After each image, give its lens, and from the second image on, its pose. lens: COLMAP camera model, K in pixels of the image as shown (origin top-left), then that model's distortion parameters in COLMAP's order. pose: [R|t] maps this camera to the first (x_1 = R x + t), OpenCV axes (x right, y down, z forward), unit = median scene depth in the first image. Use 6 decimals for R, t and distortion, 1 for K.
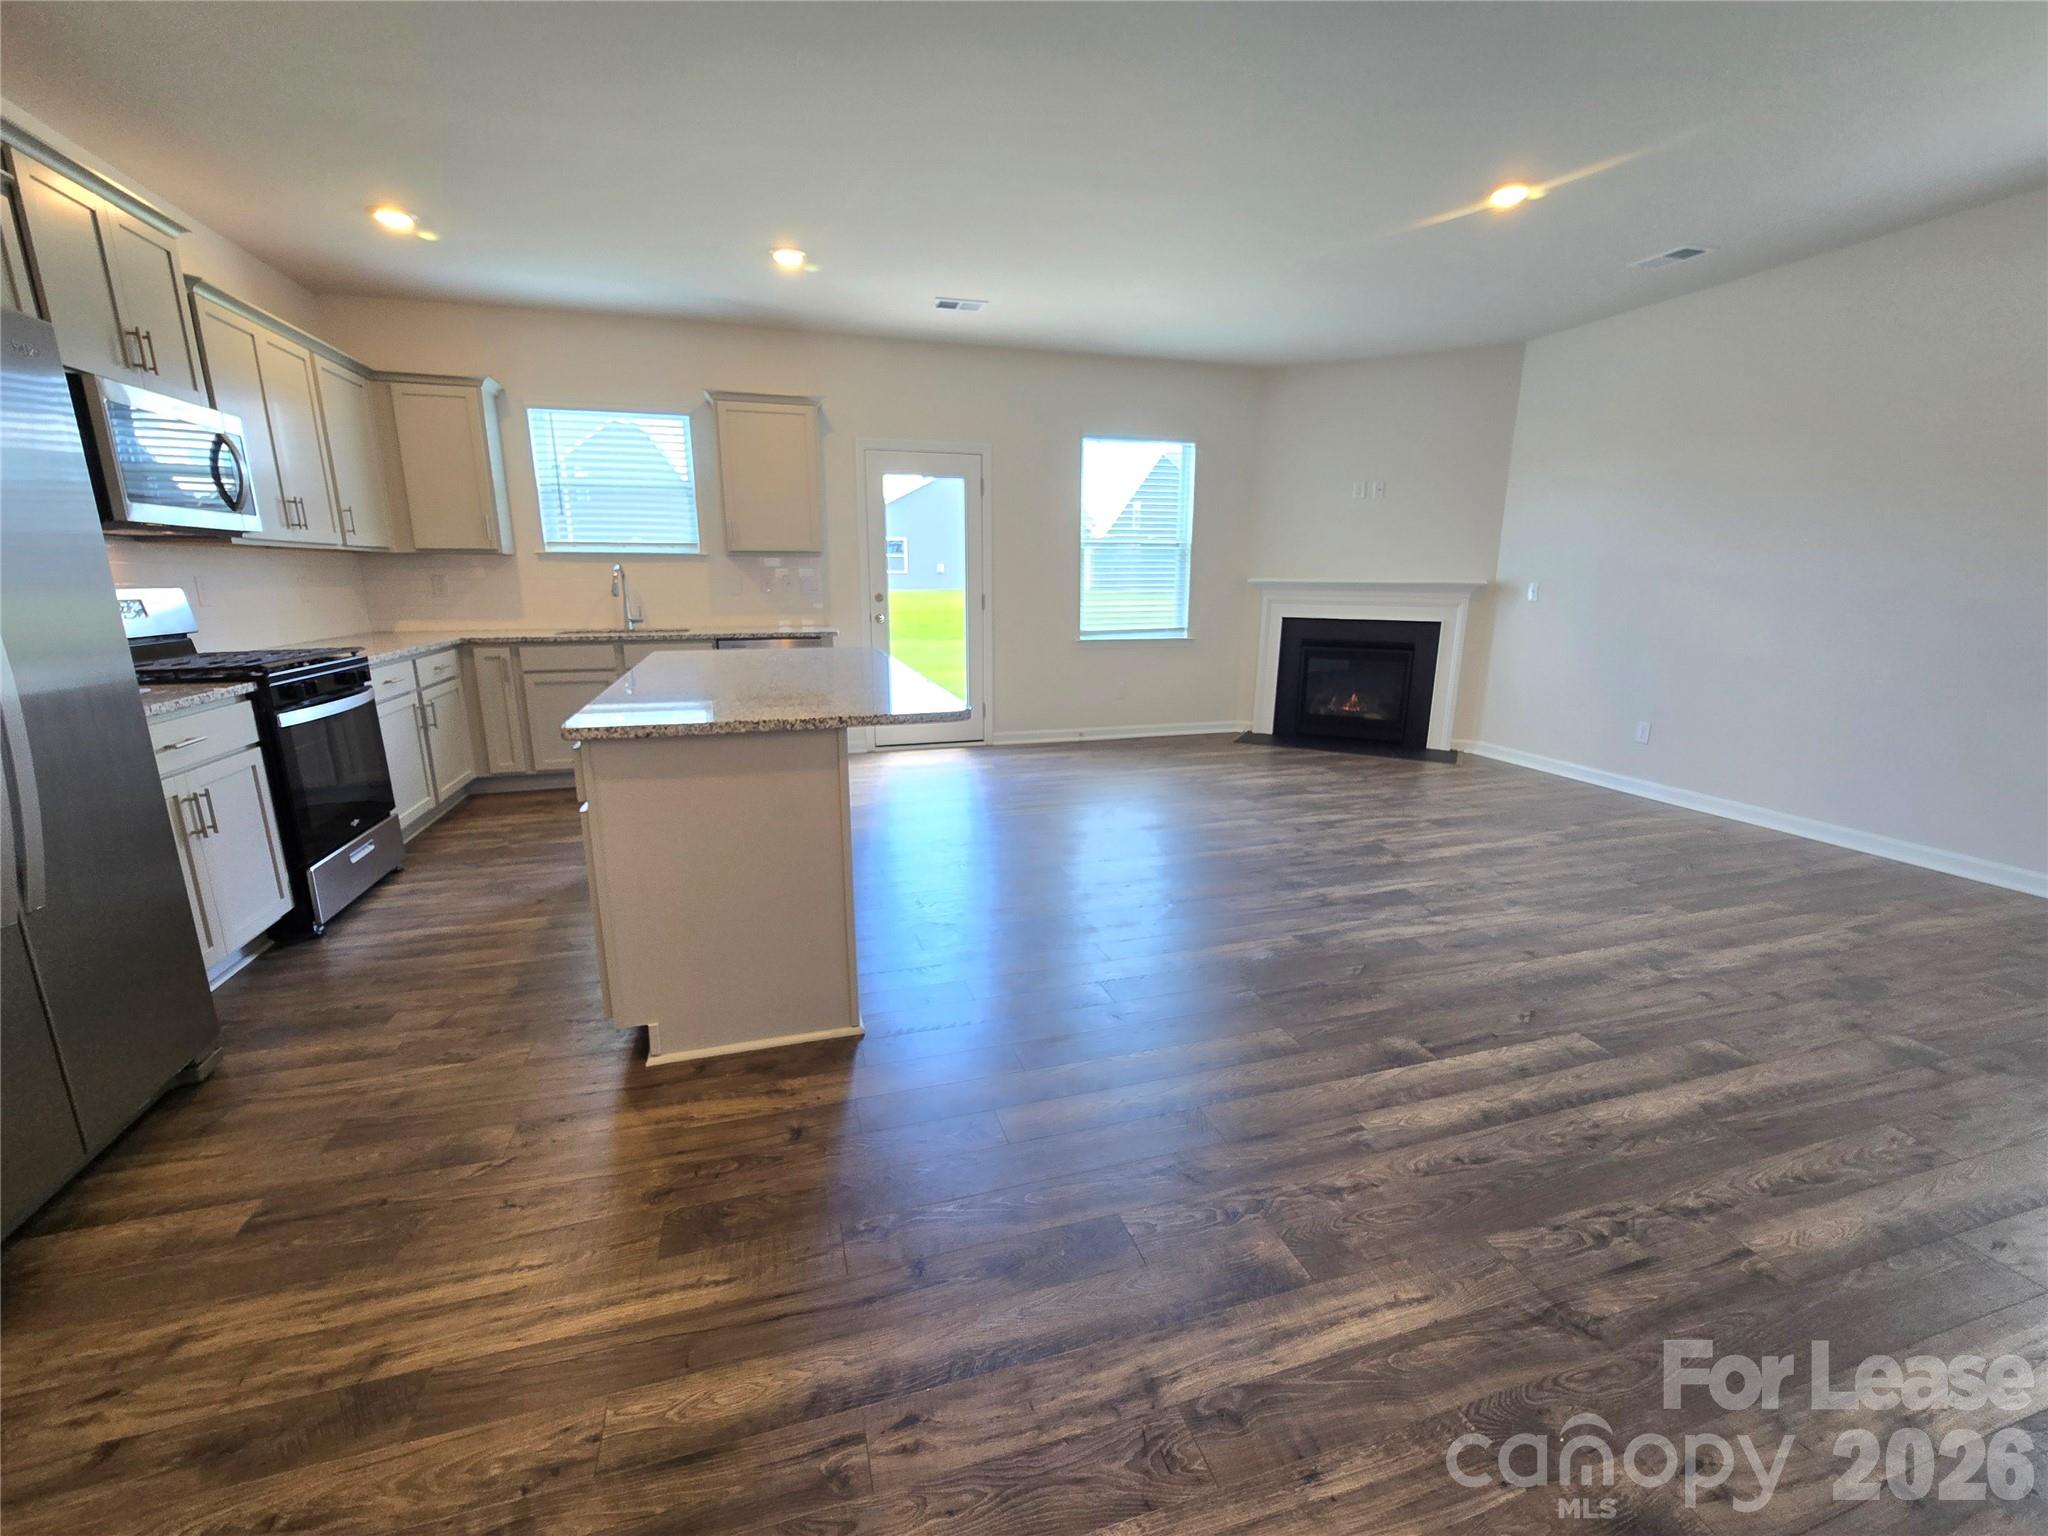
lens RADIAL K [[834.8, 0, 1016.9], [0, 834.8, 773.1], [0, 0, 1]] dist [-0.002734, -0.000414]
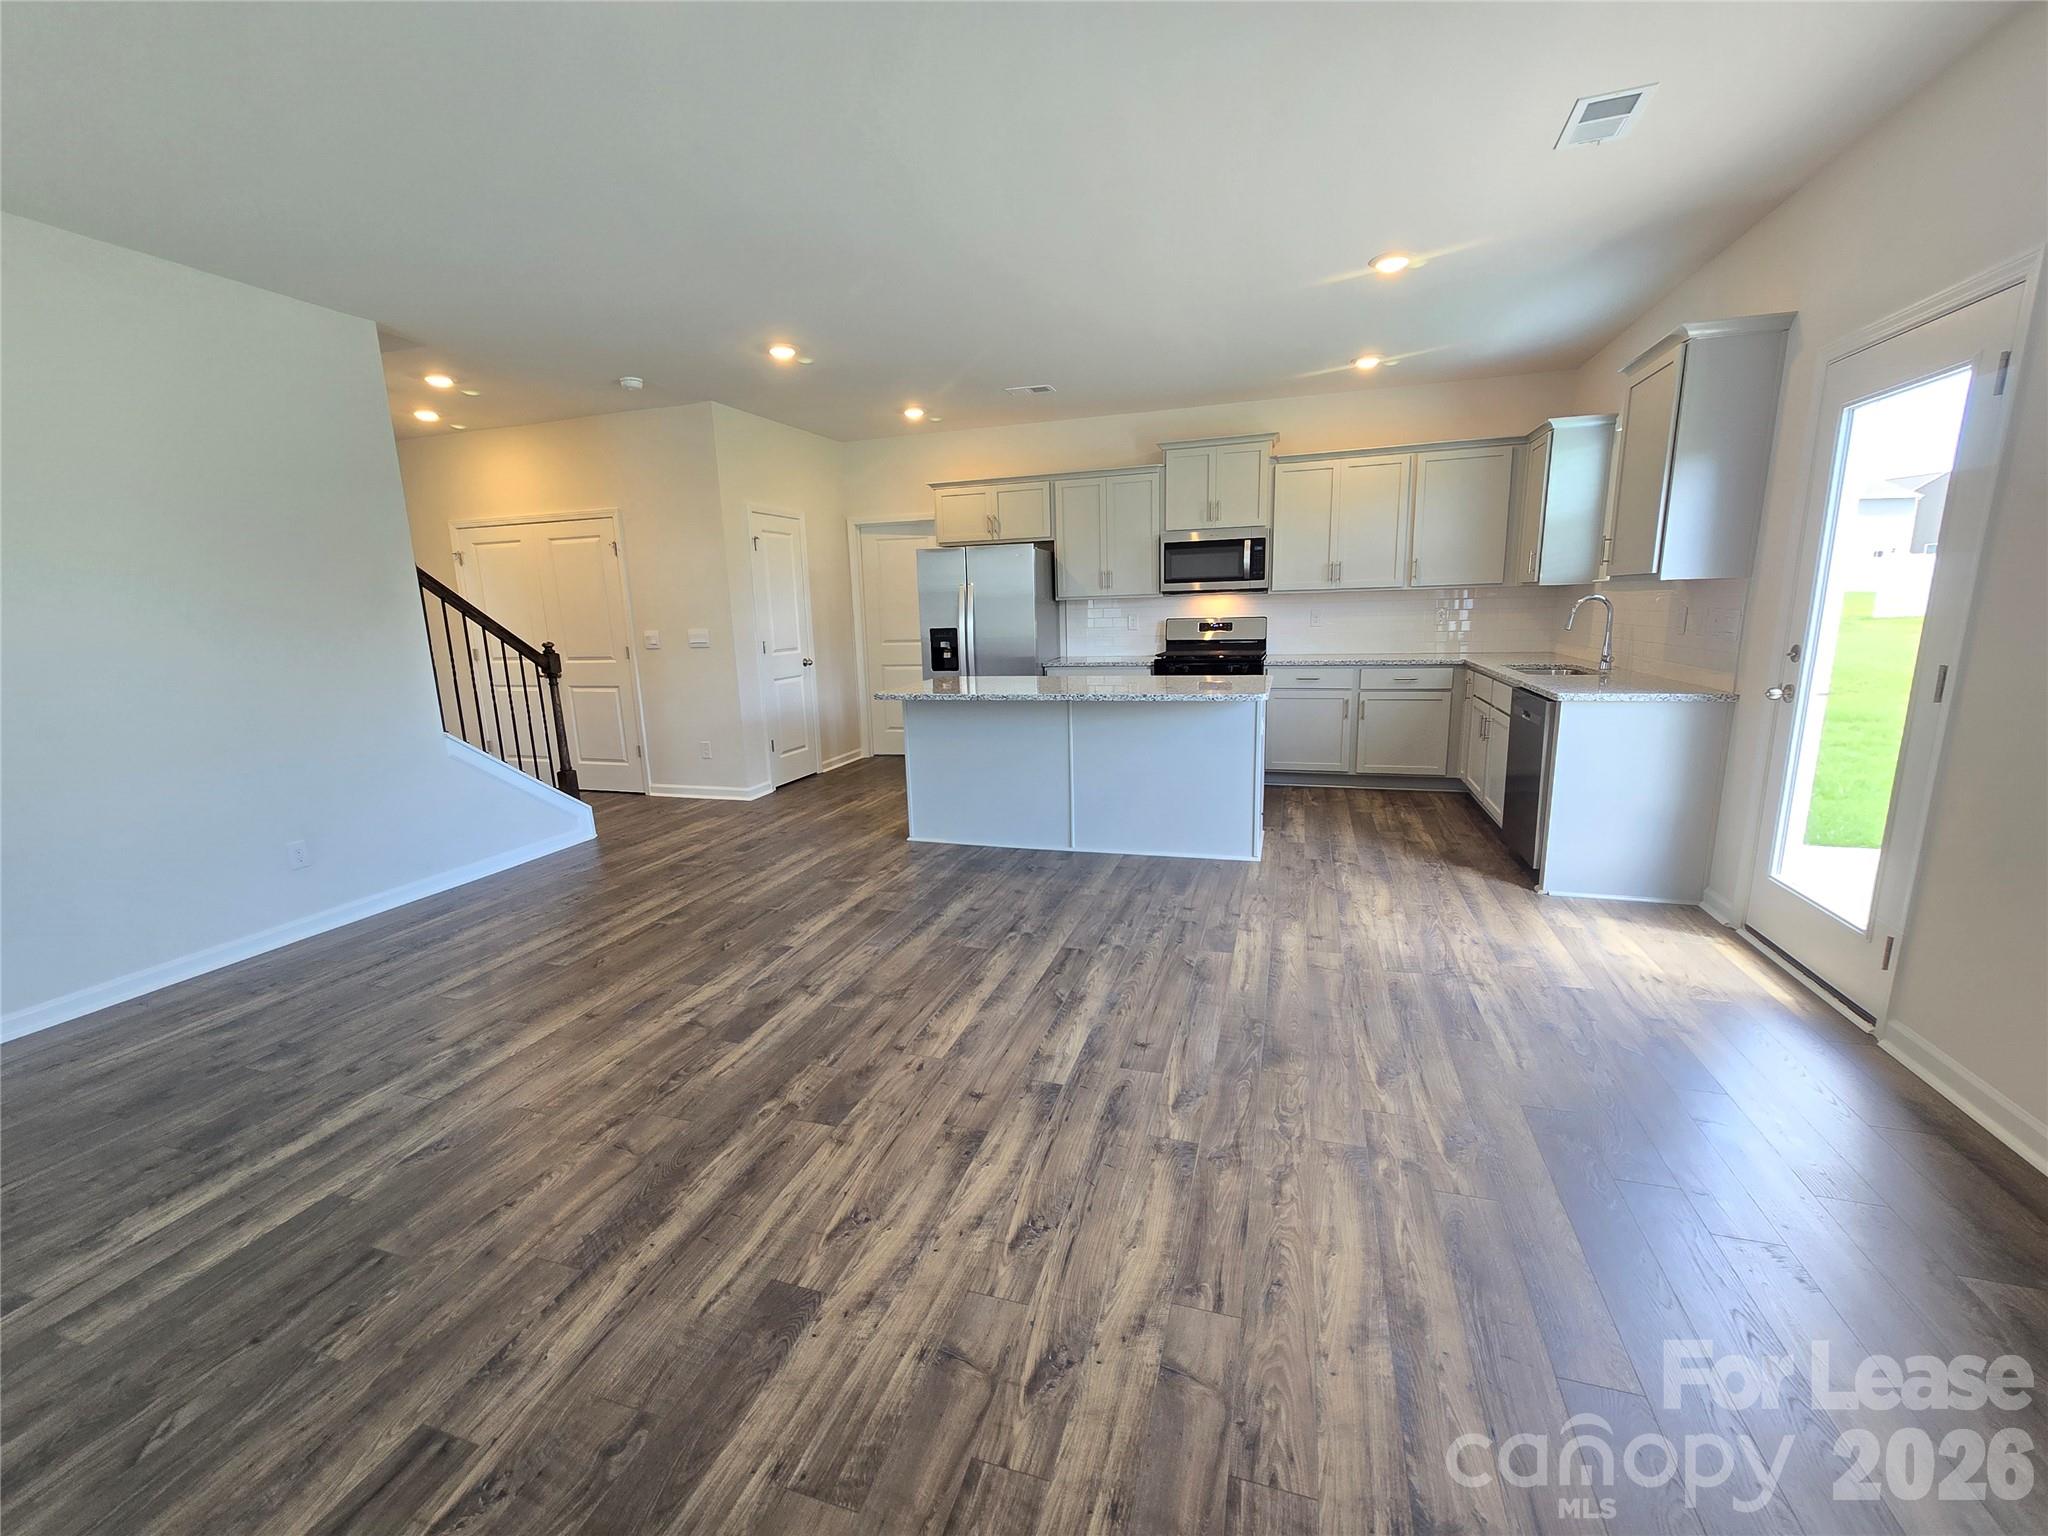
lens RADIAL K [[834.8, 0, 1016.3], [0, 834.8, 771.6], [0, 0, 1]] dist [-0.002734, -0.000414]
pose [[-0.571865, 0.173200, -0.801856, 1.009031], [-0.163838, 0.933652, 0.318513, -0.433243], [0.803821, 0.313521, -0.505546, 1.711720]]
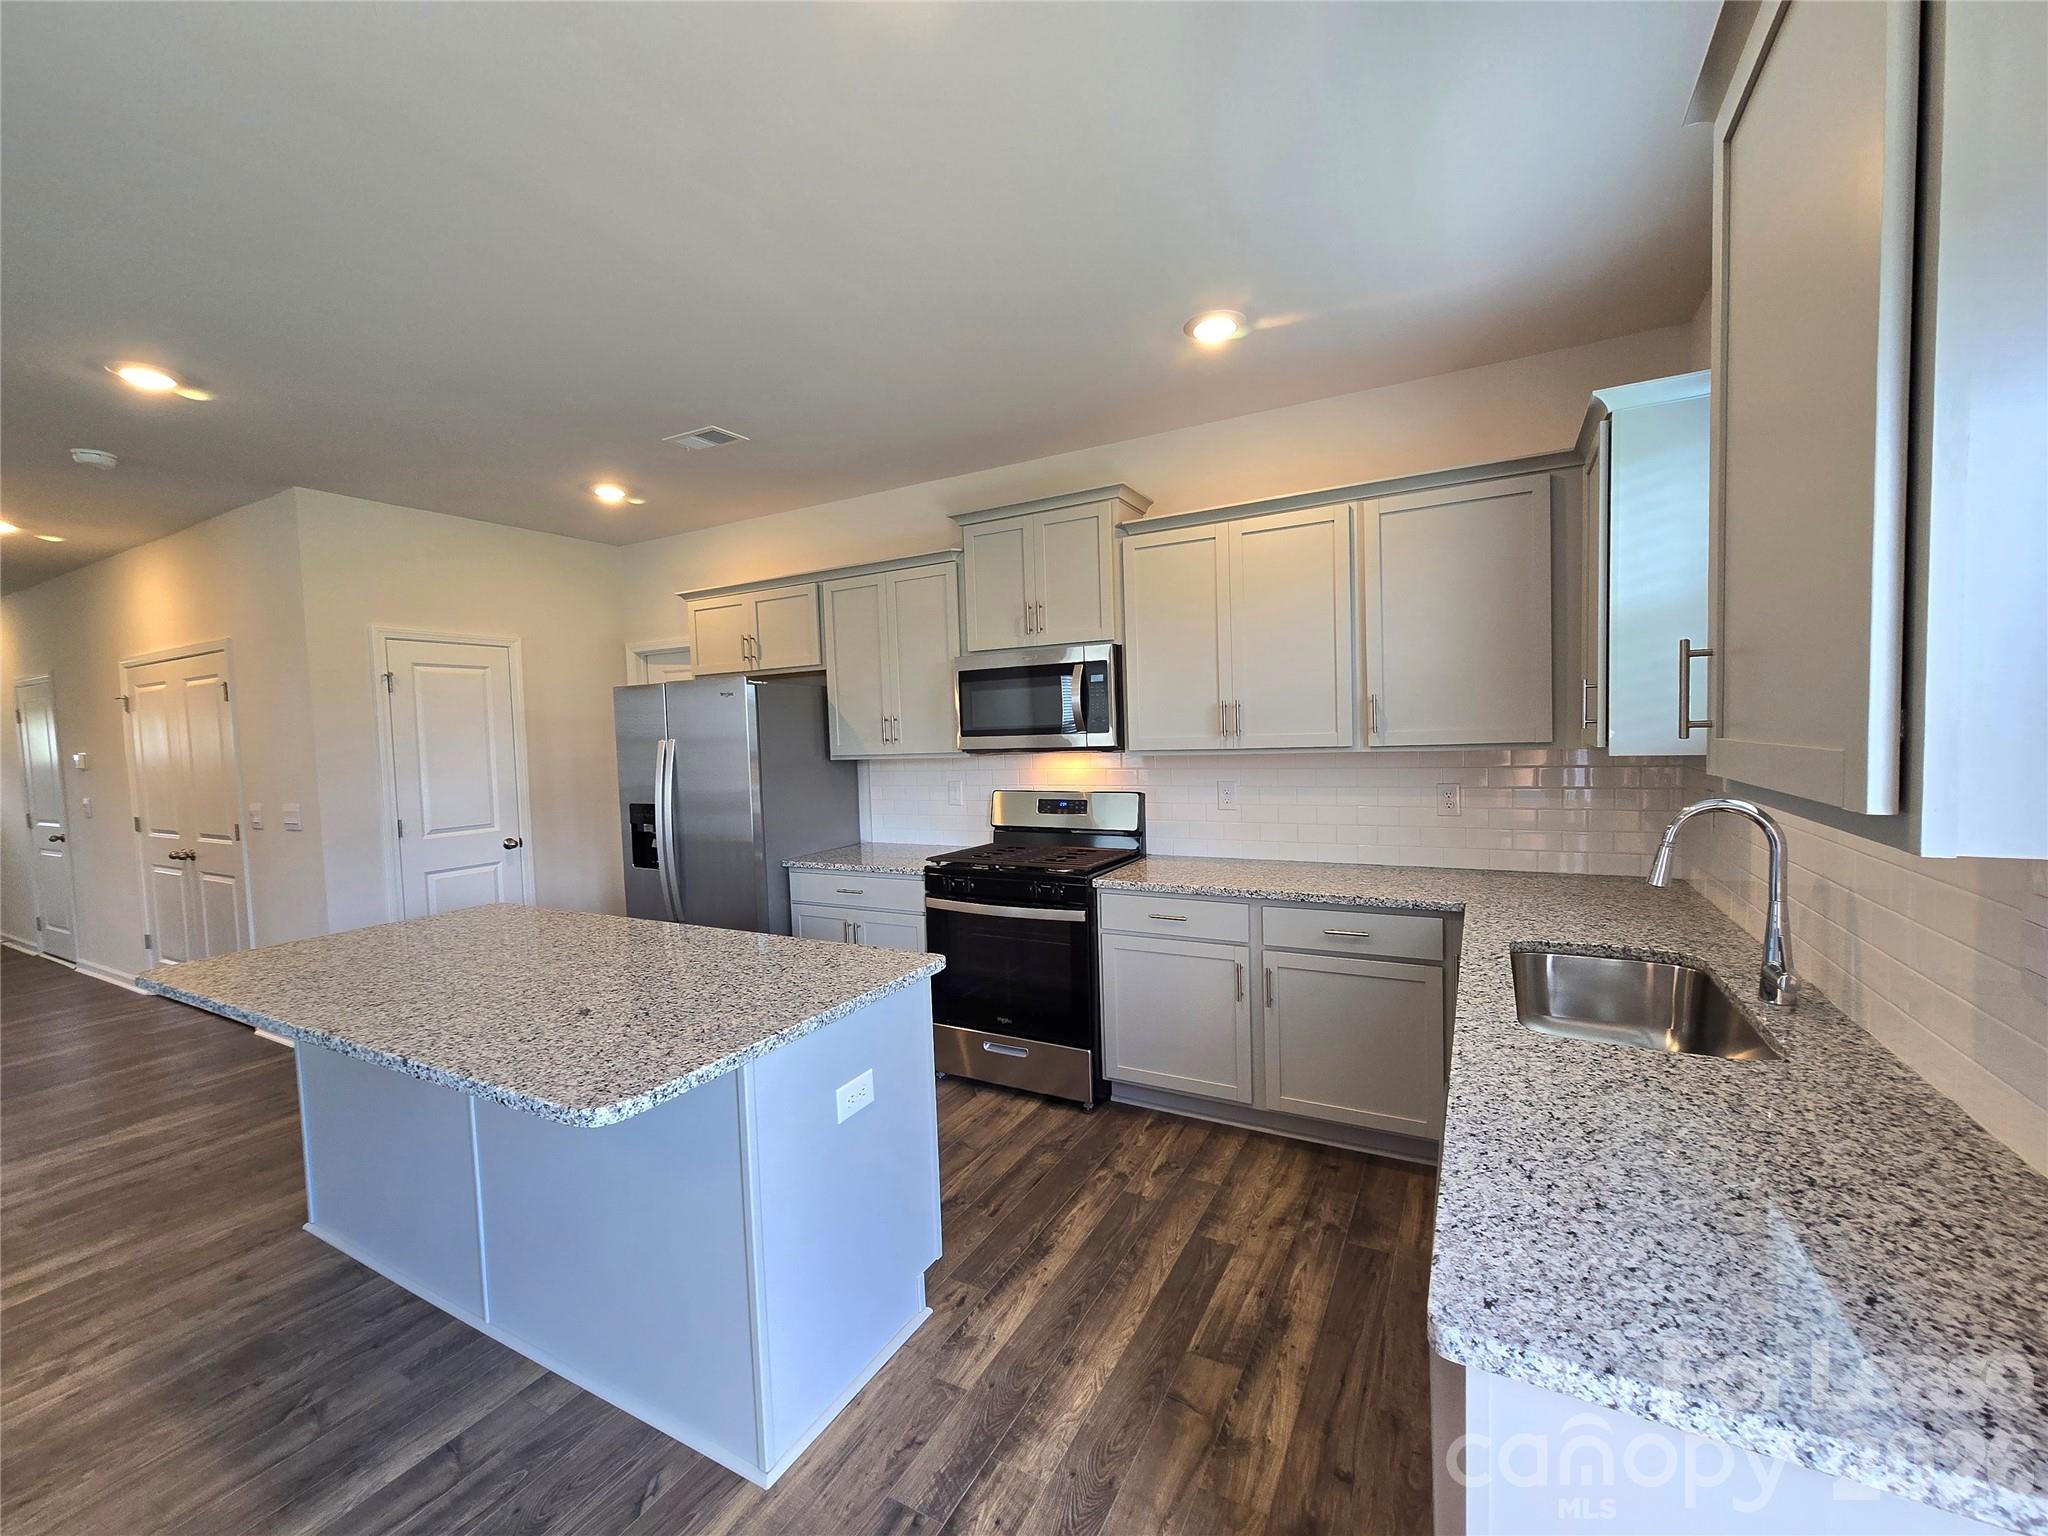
lens RADIAL K [[834.8, 0, 1019.0], [0, 834.8, 773.2], [0, 0, 1]] dist [-0.002734, -0.000414]
pose [[-0.715948, 0.055732, -0.695926, -0.095541], [-0.132654, 0.967790, 0.213975, -0.494586], [0.685435, 0.245513, -0.685494, 1.743445]]
